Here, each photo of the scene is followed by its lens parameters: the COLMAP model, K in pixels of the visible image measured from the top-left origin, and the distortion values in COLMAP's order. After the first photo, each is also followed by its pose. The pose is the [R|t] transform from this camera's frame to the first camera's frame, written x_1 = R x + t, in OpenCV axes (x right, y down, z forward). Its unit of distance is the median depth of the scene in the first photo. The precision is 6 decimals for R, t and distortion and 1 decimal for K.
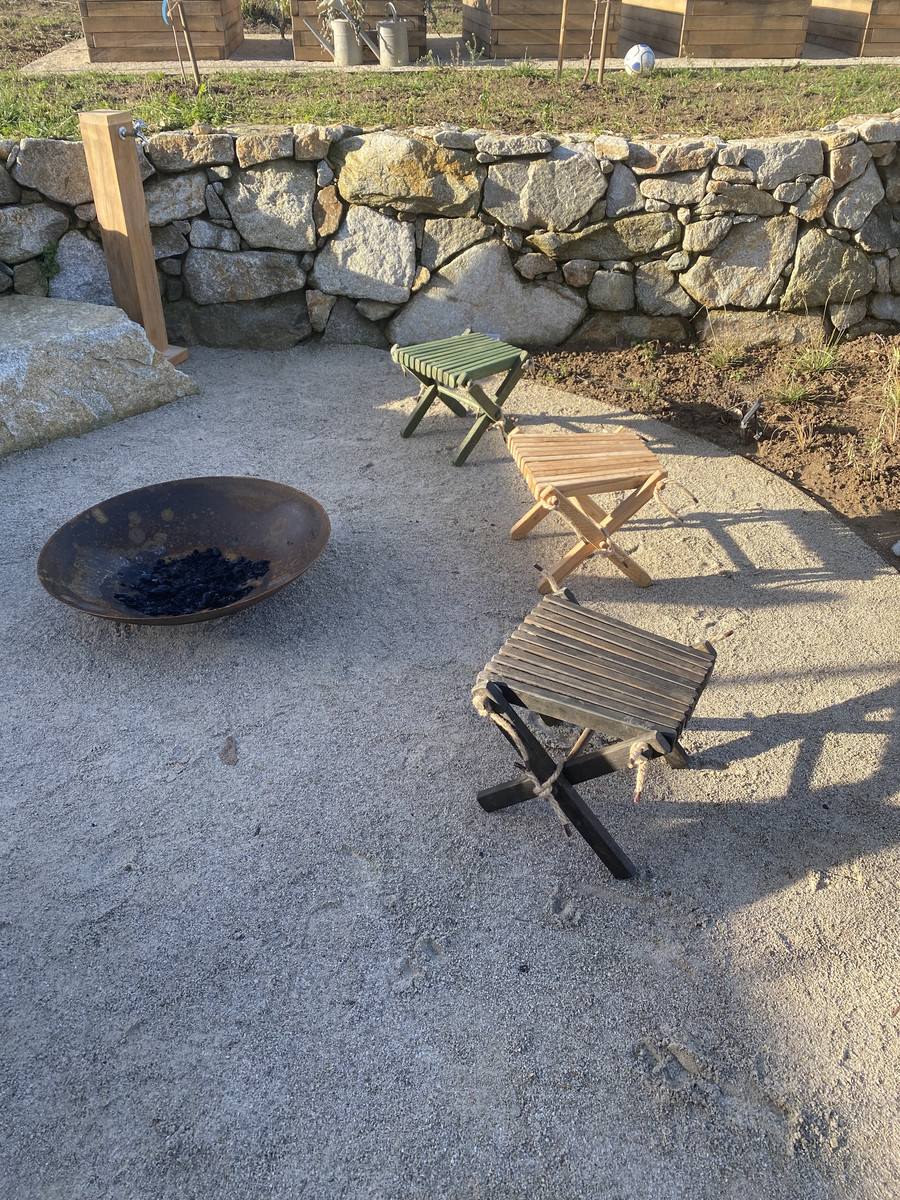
lens RADIAL K [[919.2, 0, 450.9], [0, 919.2, 585.7], [0, 0, 1]] dist [0.023575, -0.019725]
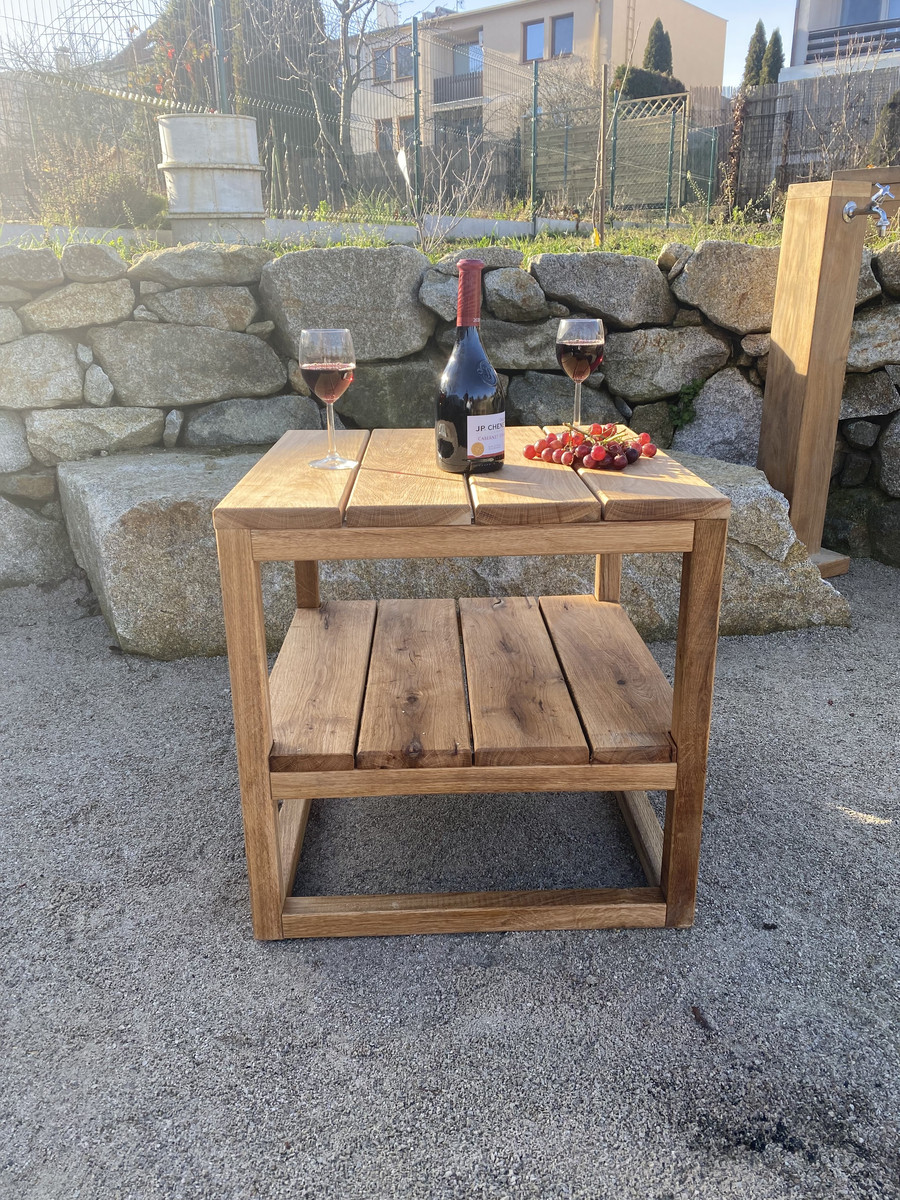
lens RADIAL K [[919.2, 0, 450.0], [0, 919.2, 602.9], [0, 0, 1]] dist [0.023575, -0.019725]
pose [[0.767484, 0.202694, -0.608180, -0.110916], [-0.343715, 0.930919, -0.123490, -0.061299], [0.541136, 0.303817, 0.784135, 0.386121]]
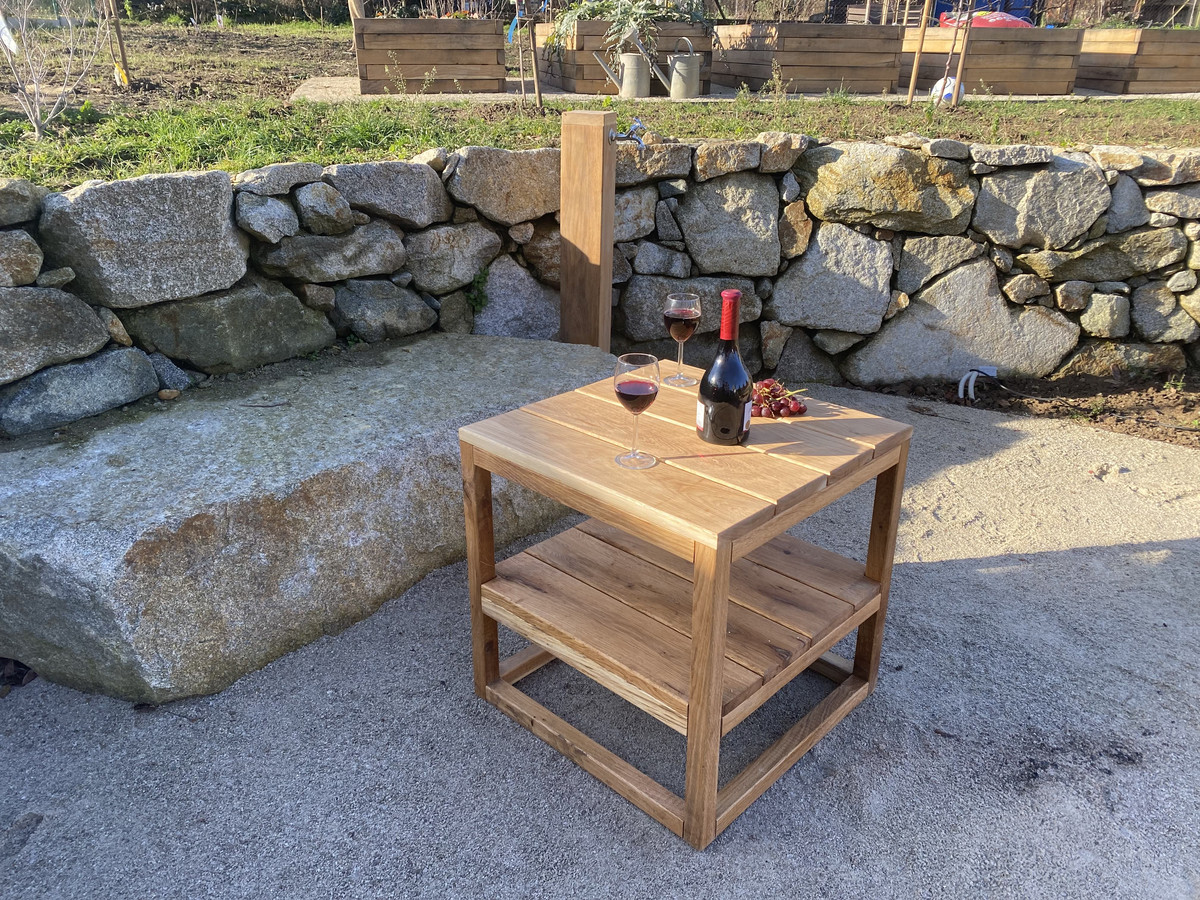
lens RADIAL K [[919.2, 0, 599.8], [0, 919.2, 452.5], [0, 0, 1]] dist [0.023575, -0.019725]
pose [[0.996079, -0.028990, 0.083580, -0.386030], [0.043321, 0.983594, -0.175117, -0.068956], [-0.077132, 0.178051, 0.980994, 0.230732]]
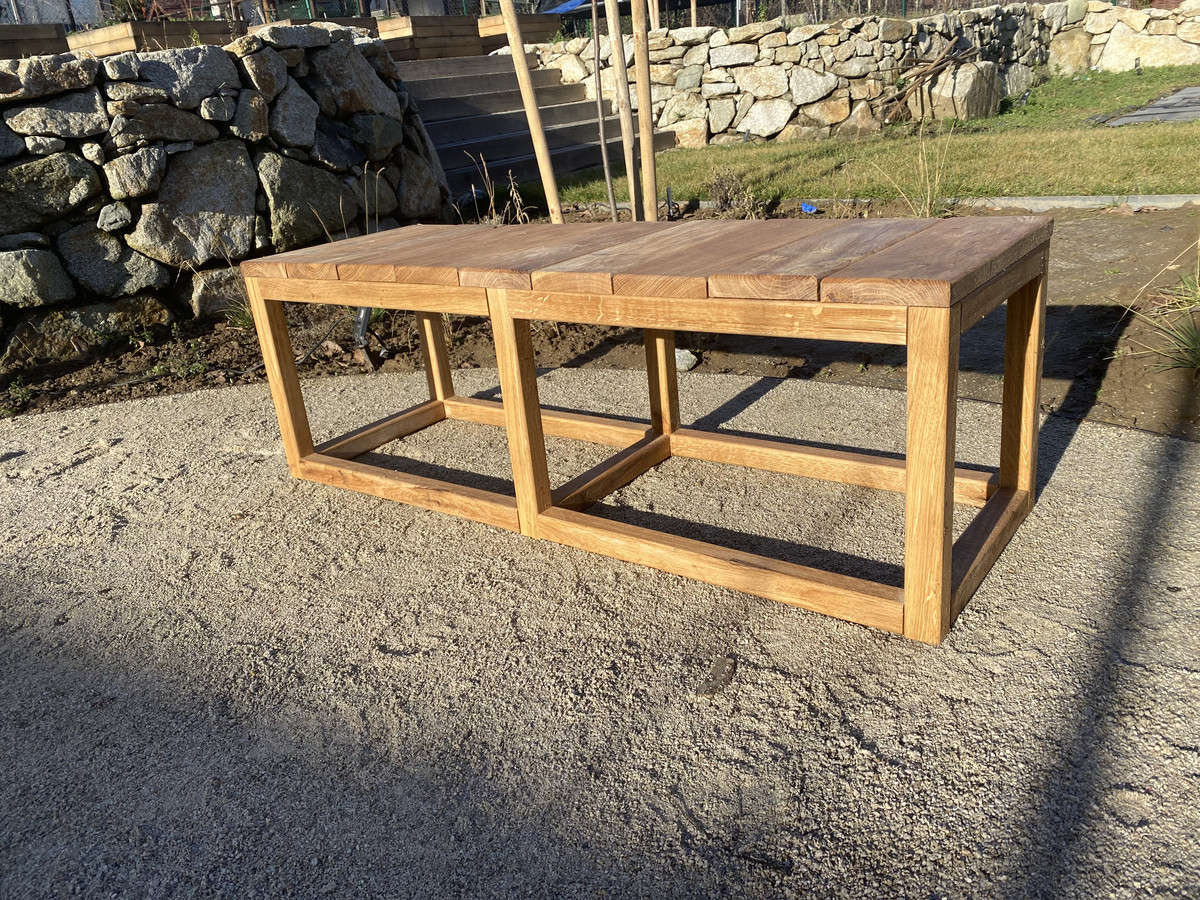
lens RADIAL K [[919.2, 0, 598.8], [0, 919.2, 444.4], [0, 0, 1]] dist [0.023575, -0.019725]
pose [[0.631506, -0.346597, 0.693592, -0.063600], [0.520898, 0.852246, -0.048392, 0.013763], [-0.574339, 0.391851, 0.718740, 0.378987]]
